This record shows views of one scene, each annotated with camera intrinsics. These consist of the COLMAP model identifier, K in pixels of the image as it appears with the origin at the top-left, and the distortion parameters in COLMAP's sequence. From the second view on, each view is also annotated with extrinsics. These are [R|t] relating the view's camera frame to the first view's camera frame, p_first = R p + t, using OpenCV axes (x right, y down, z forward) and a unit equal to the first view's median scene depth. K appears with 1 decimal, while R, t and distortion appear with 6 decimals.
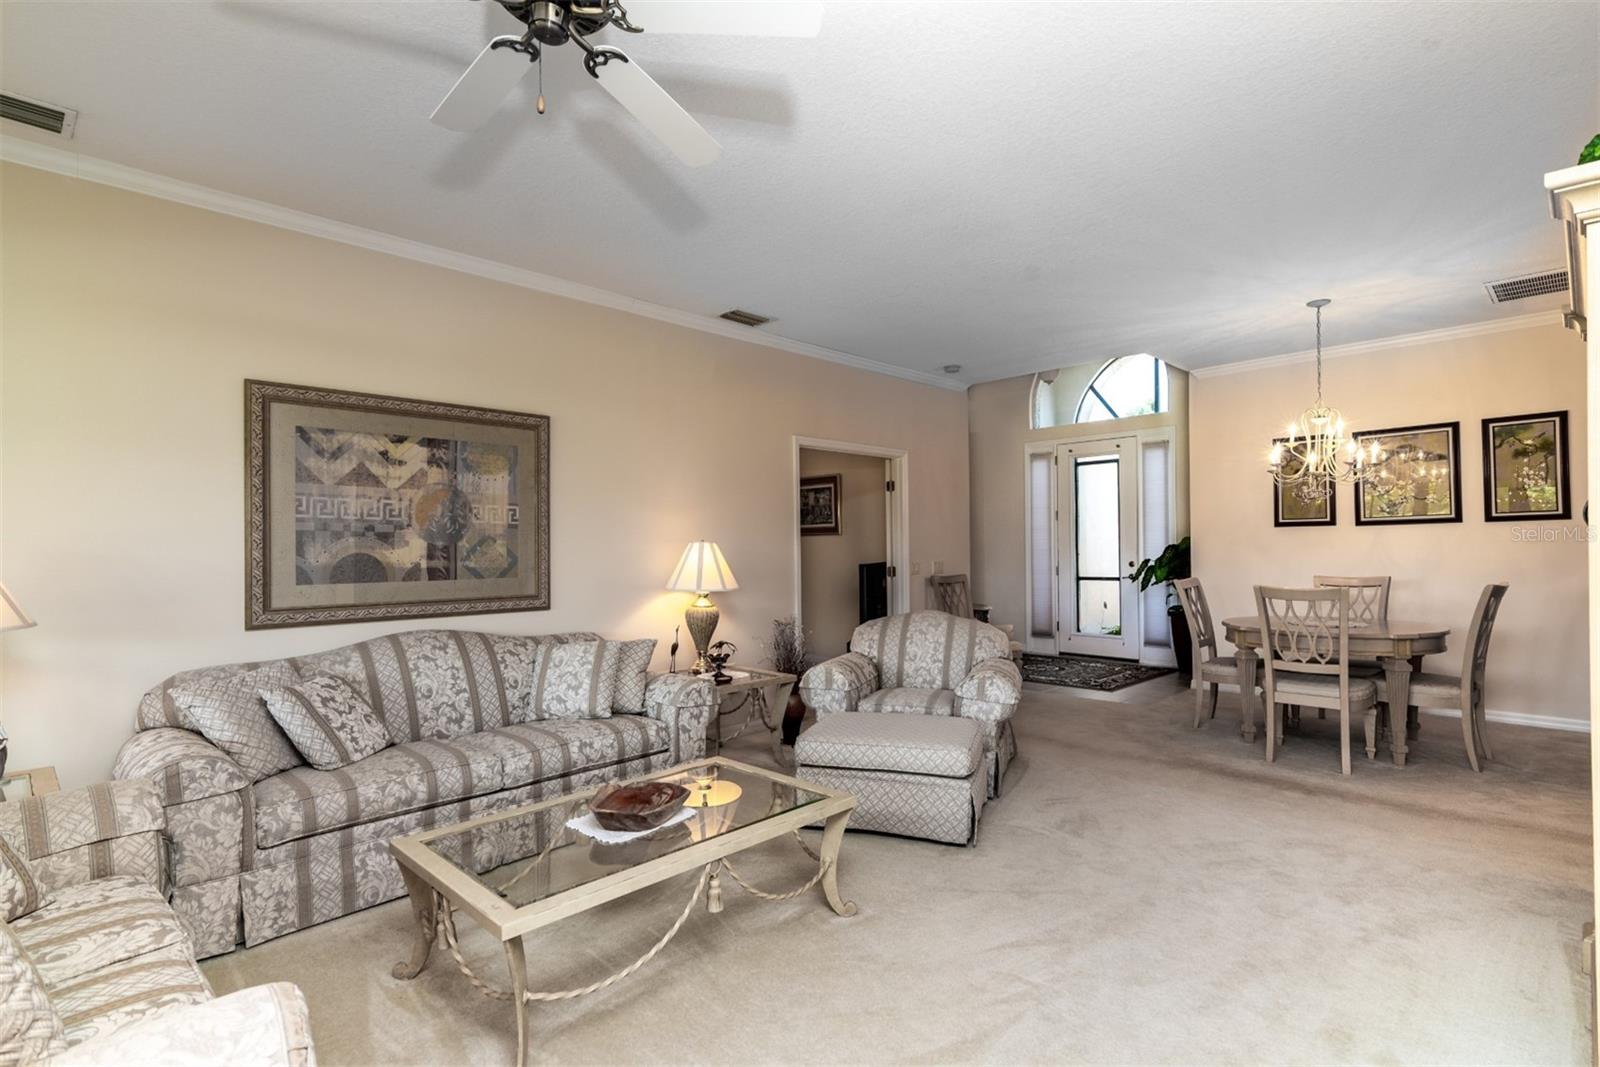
lens RADIAL K [[762.7, 0, 799.9], [0, 762.7, 544.1], [0, 0, 1]] dist [0.006184, 0.000360]
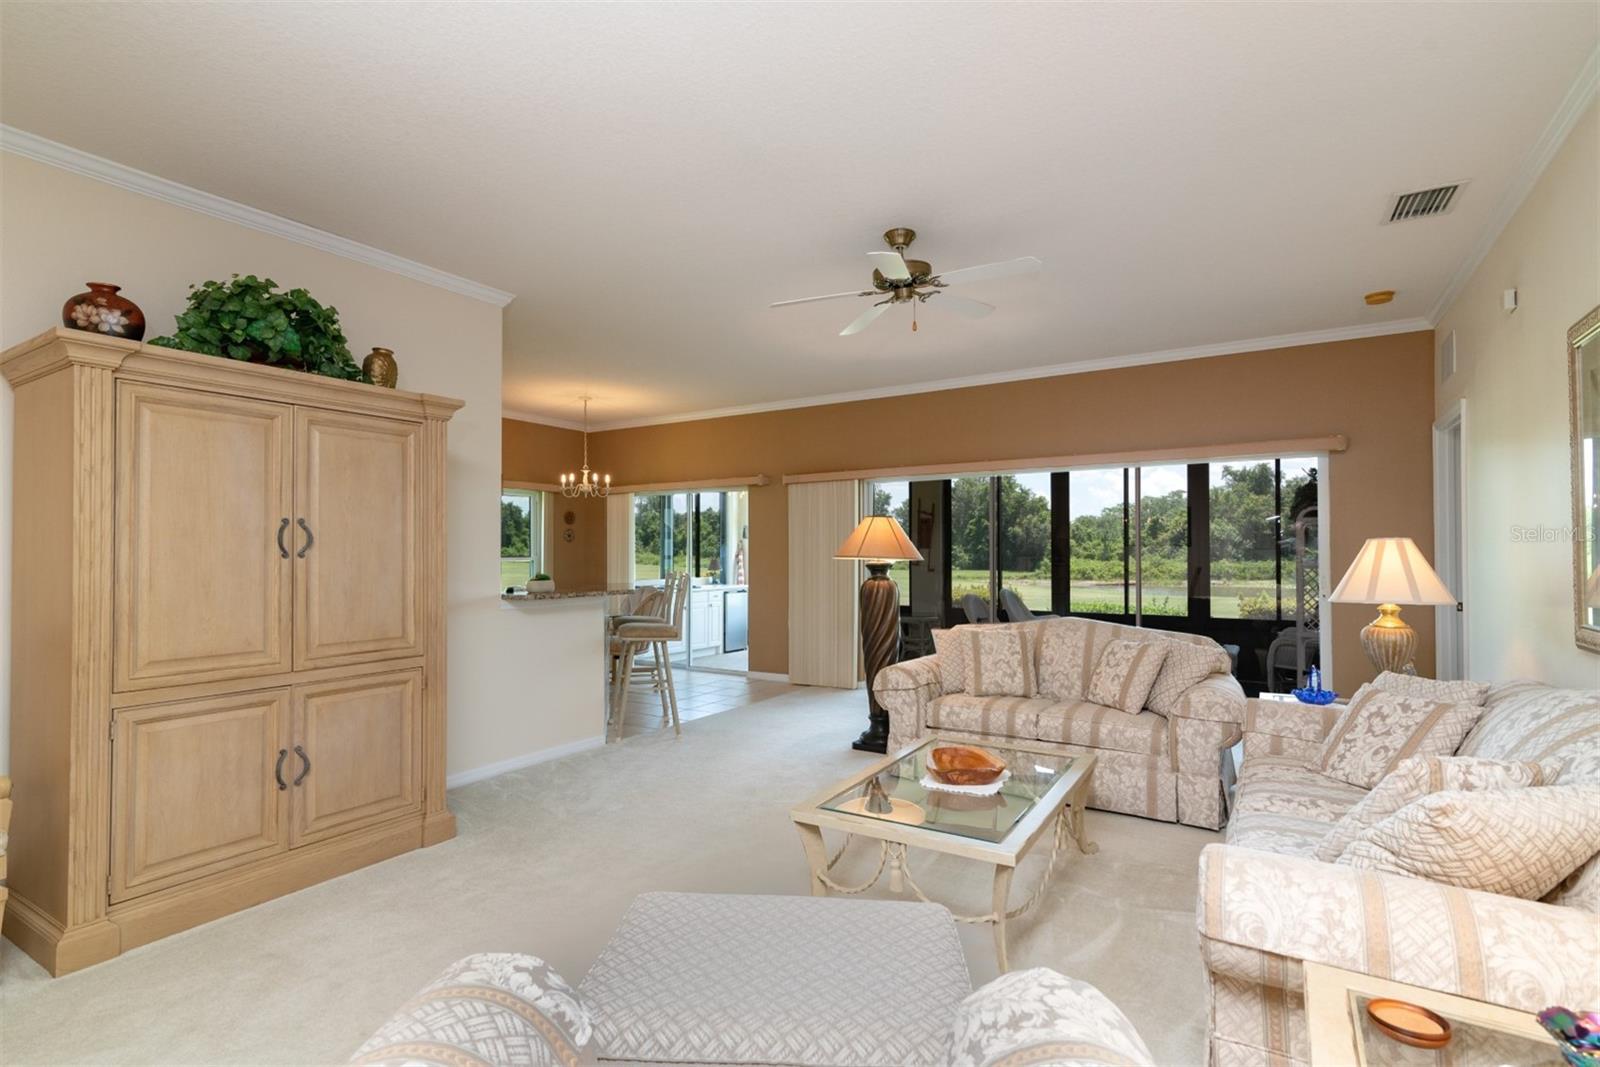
lens RADIAL K [[762.7, 0, 792.2], [0, 762.7, 540.6], [0, 0, 1]] dist [0.006184, 0.000360]
pose [[-0.976118, 0.008312, -0.217083, 0.373113], [0.012279, 0.999781, -0.016929, 0.003251], [0.216894, -0.019190, -0.976006, 1.132884]]
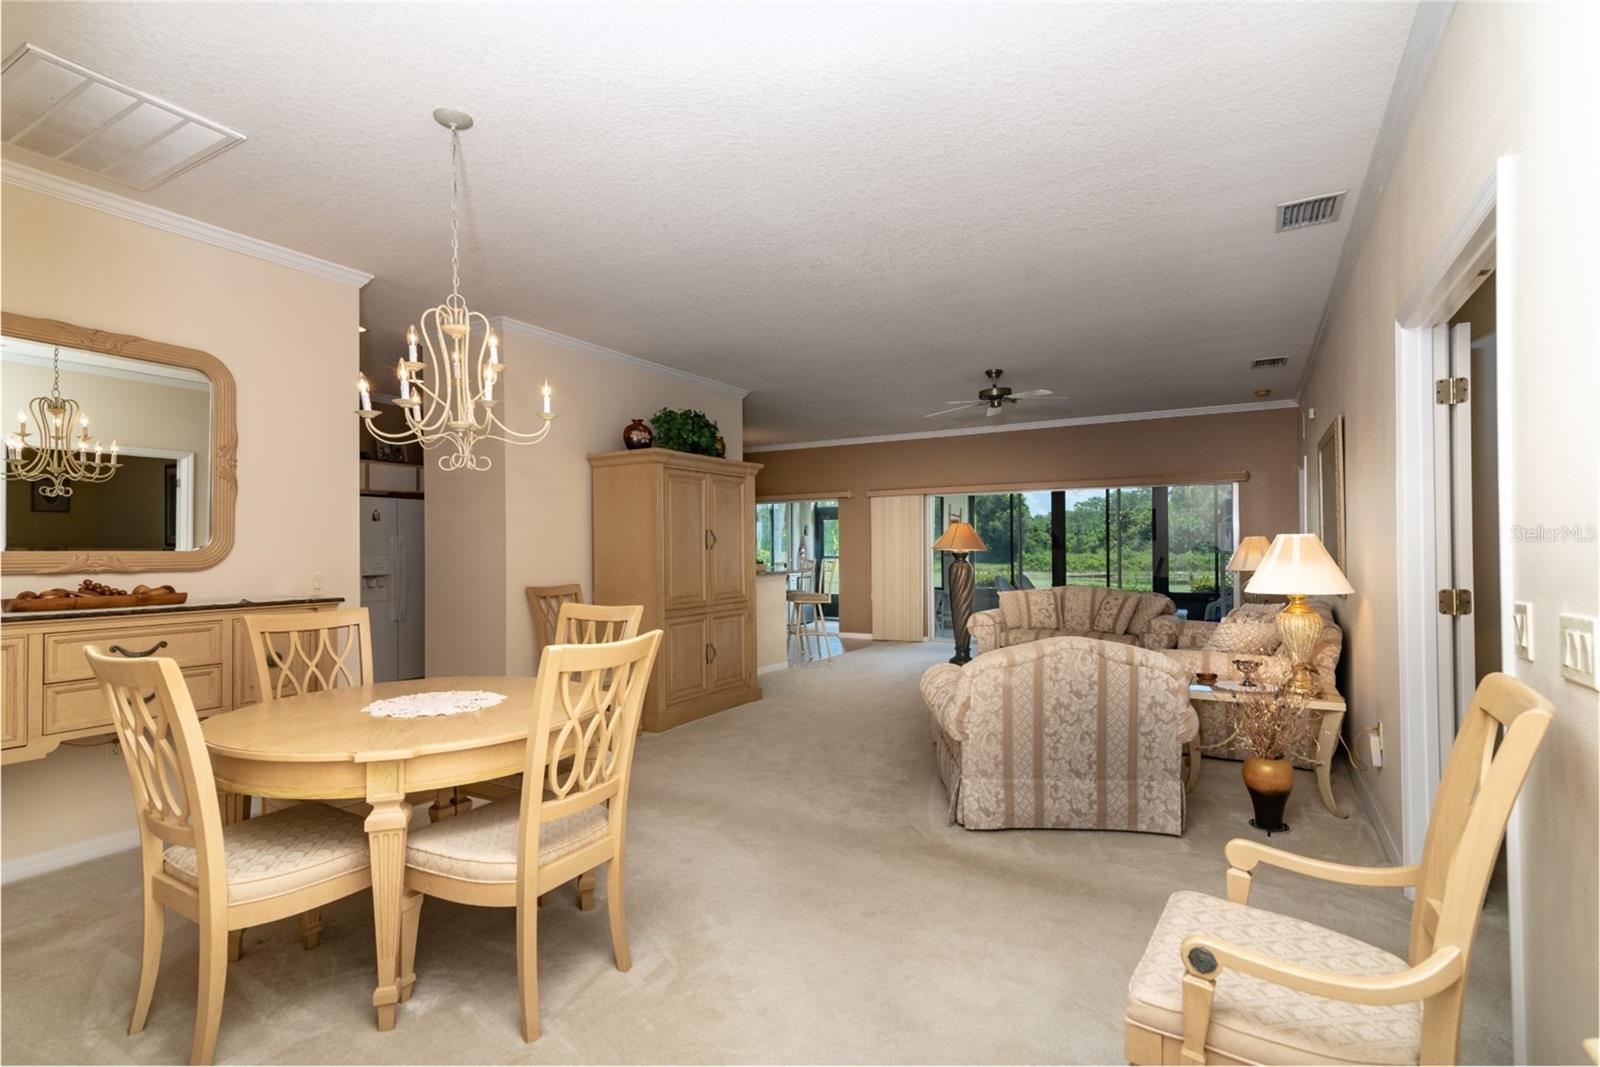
lens RADIAL K [[762.7, 0, 786.3], [0, 762.7, 537.7], [0, 0, 1]] dist [0.006184, 0.000360]
pose [[-0.970039, 0.013458, -0.242577, 0.660043], [0.017064, 0.999773, -0.012769, 0.001446], [0.242350, -0.016526, -0.970048, 1.487657]]
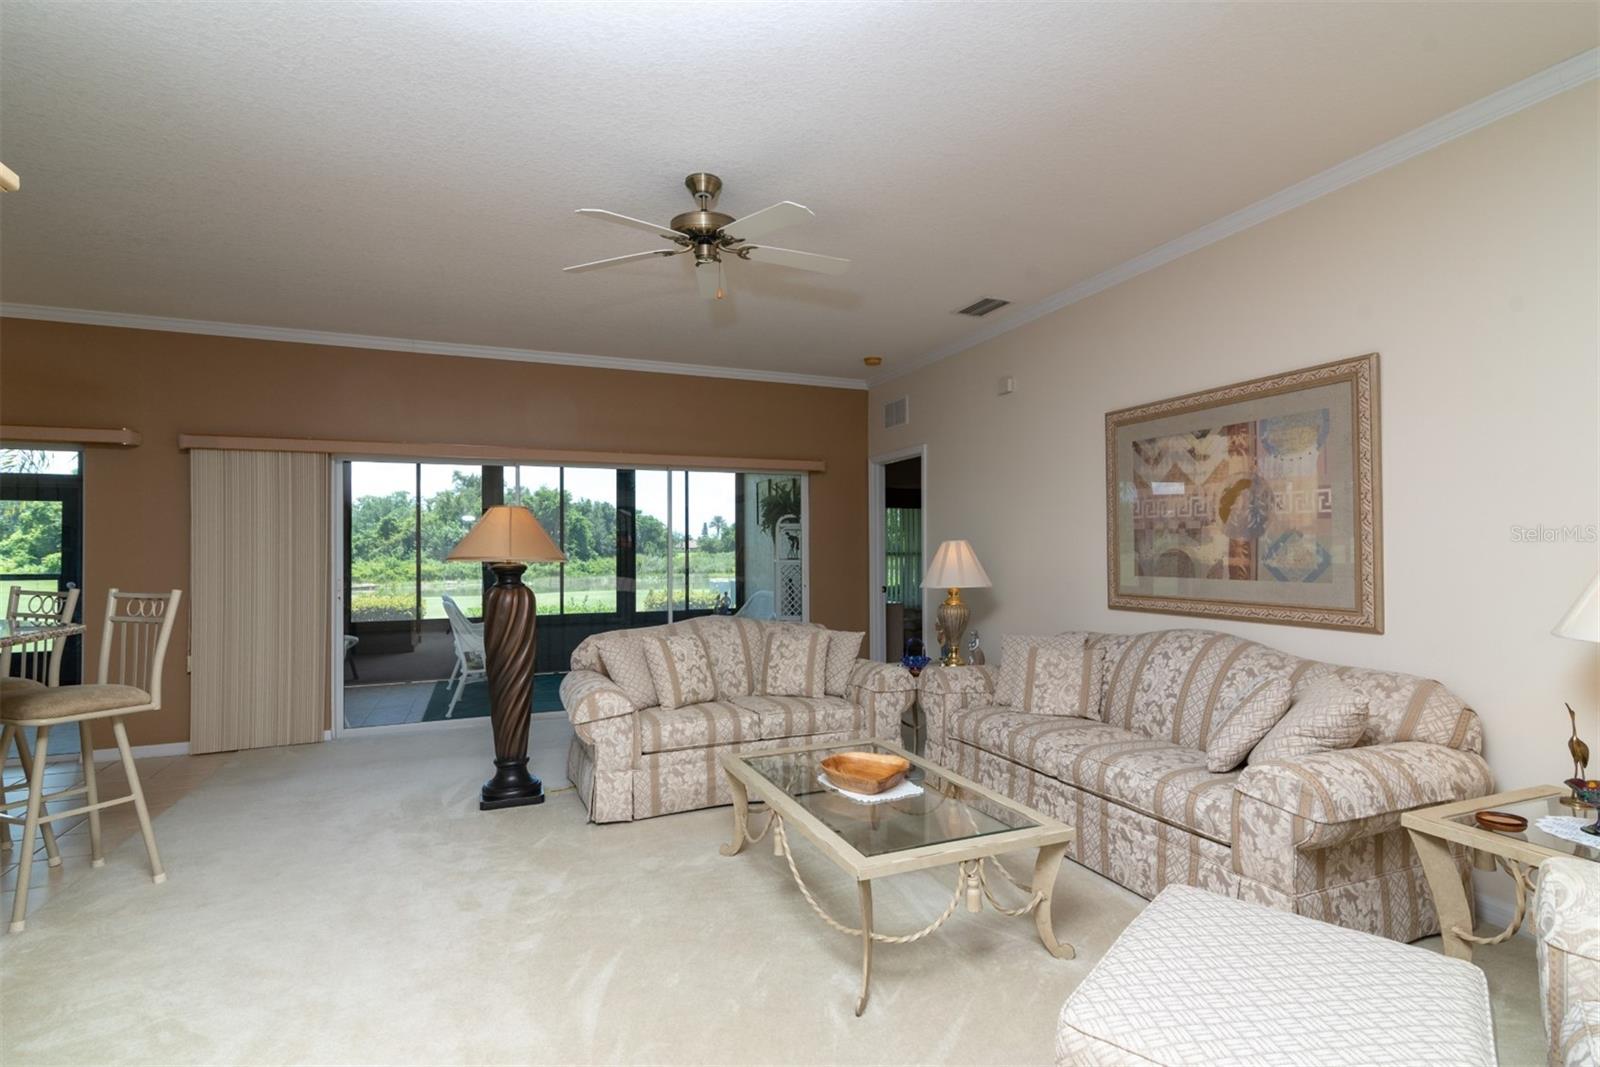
lens RADIAL K [[762.7, 0, 799.8], [0, 762.7, 544.9], [0, 0, 1]] dist [0.006184, 0.000360]
pose [[-0.384952, 0.003445, -0.922930, 0.569248], [0.011195, 0.999937, -0.000937, 0.000857], [0.922869, -0.010693, -0.384966, 0.876510]]
